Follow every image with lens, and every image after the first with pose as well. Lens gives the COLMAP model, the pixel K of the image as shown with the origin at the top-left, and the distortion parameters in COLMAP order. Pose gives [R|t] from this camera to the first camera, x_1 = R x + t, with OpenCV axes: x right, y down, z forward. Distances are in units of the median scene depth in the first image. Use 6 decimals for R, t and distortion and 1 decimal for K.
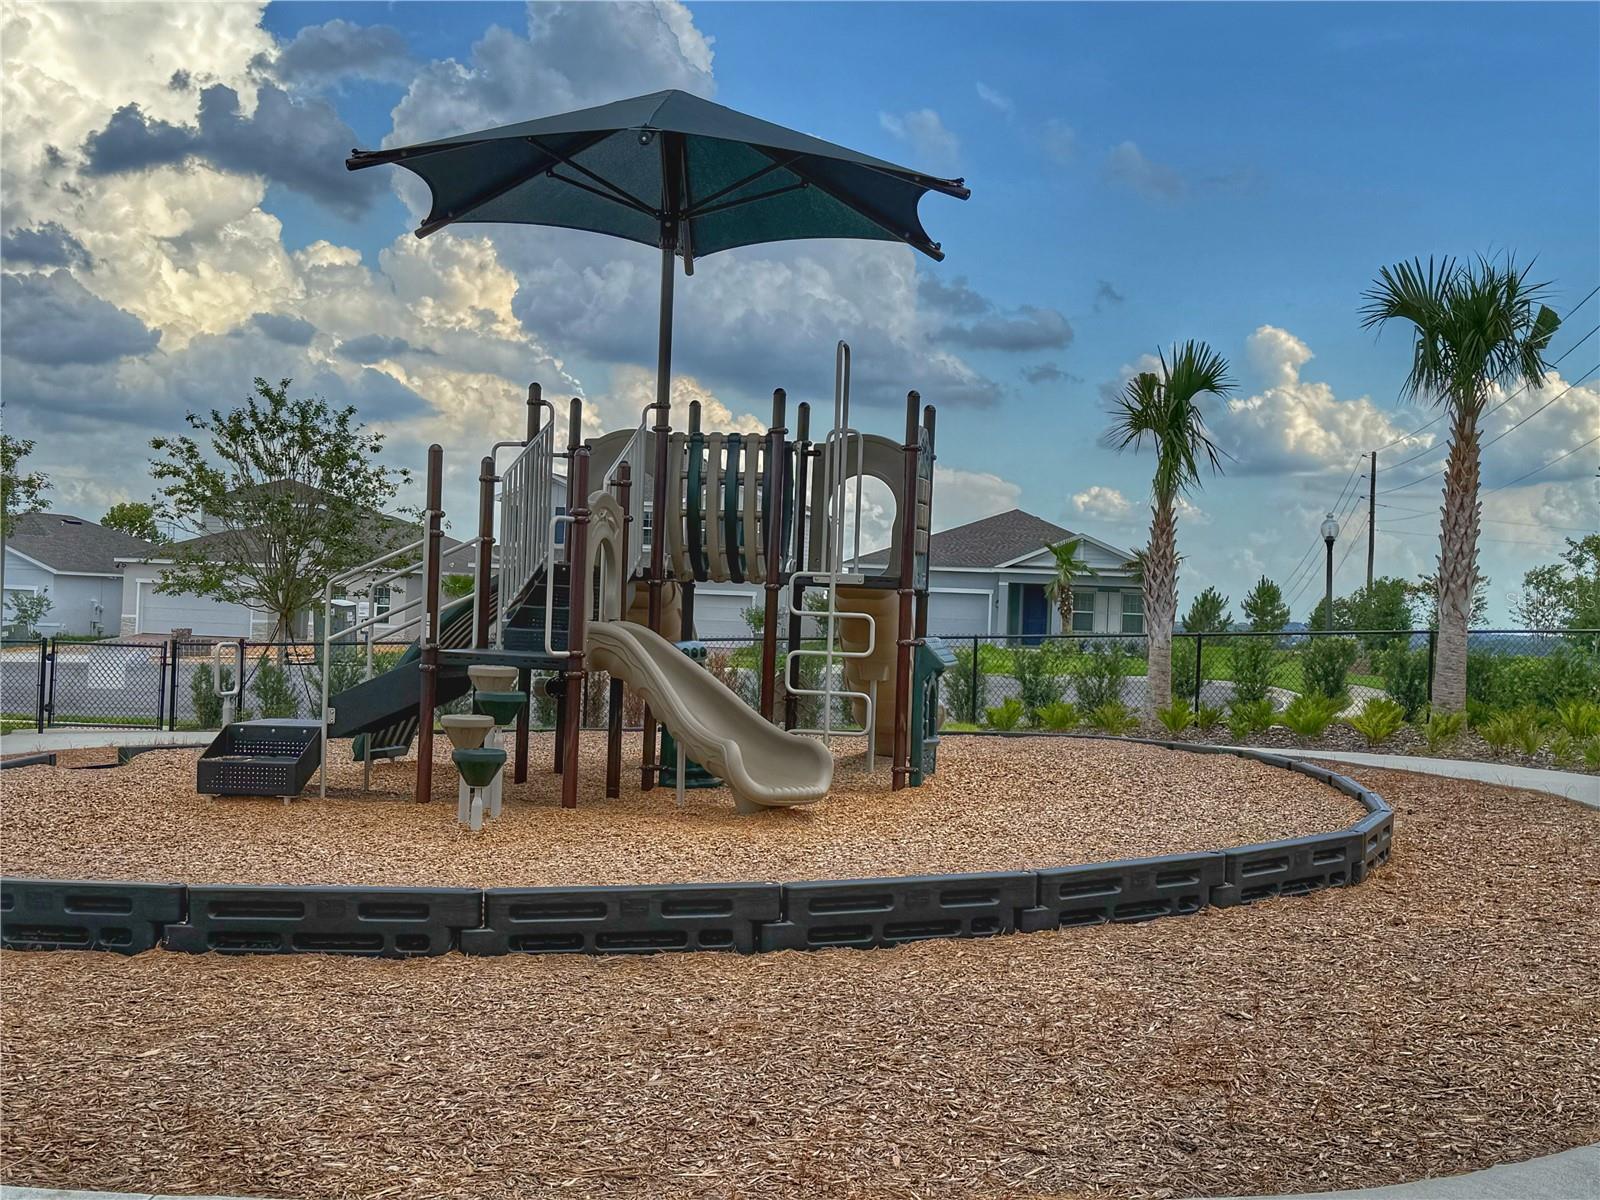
lens RADIAL K [[2030.2, 0, 798.5], [0, 2030.2, 605.3], [0, 0, 1]] dist [0.140871, 0.000000]
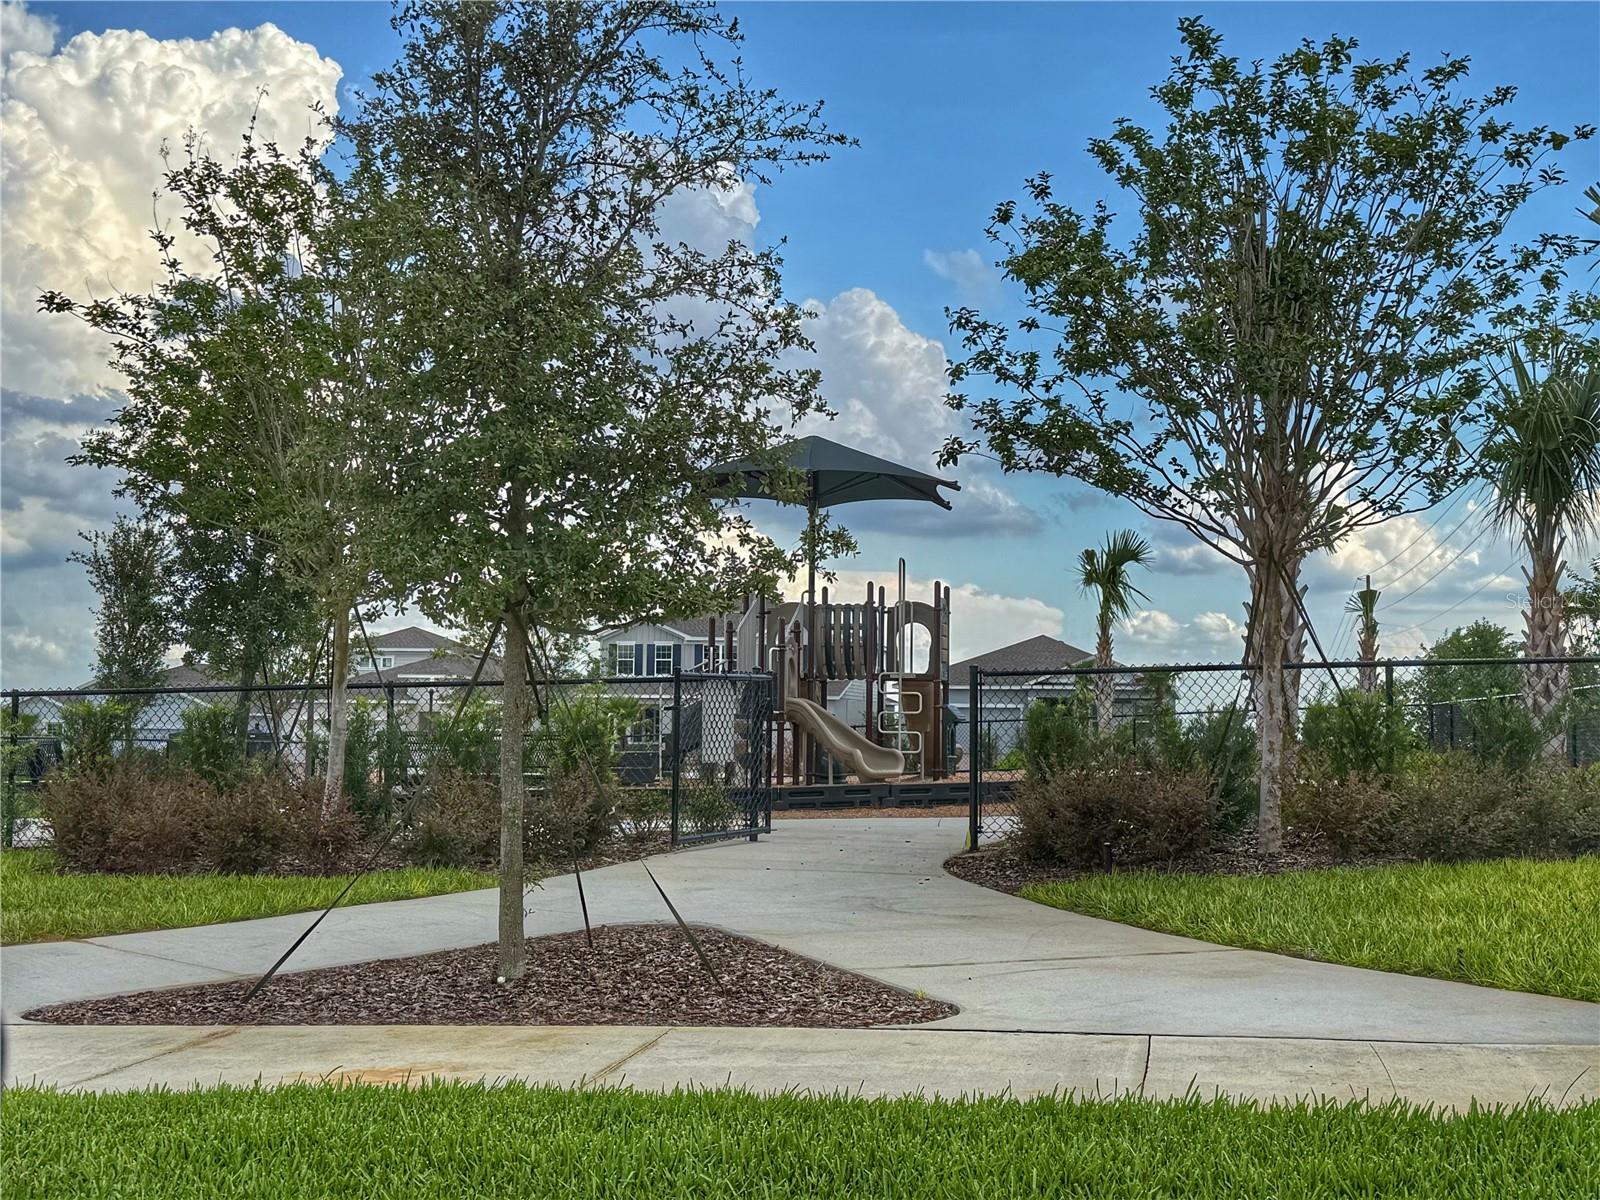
lens RADIAL K [[2030.2, 0, 795.2], [0, 2030.2, 595.4], [0, 0, 1]] dist [0.140871, 0.000000]
pose [[0.999317, -0.028370, -0.023661, -0.035033], [0.026660, 0.997212, -0.069690, 0.042635], [0.025572, 0.069012, 0.997288, -0.953843]]
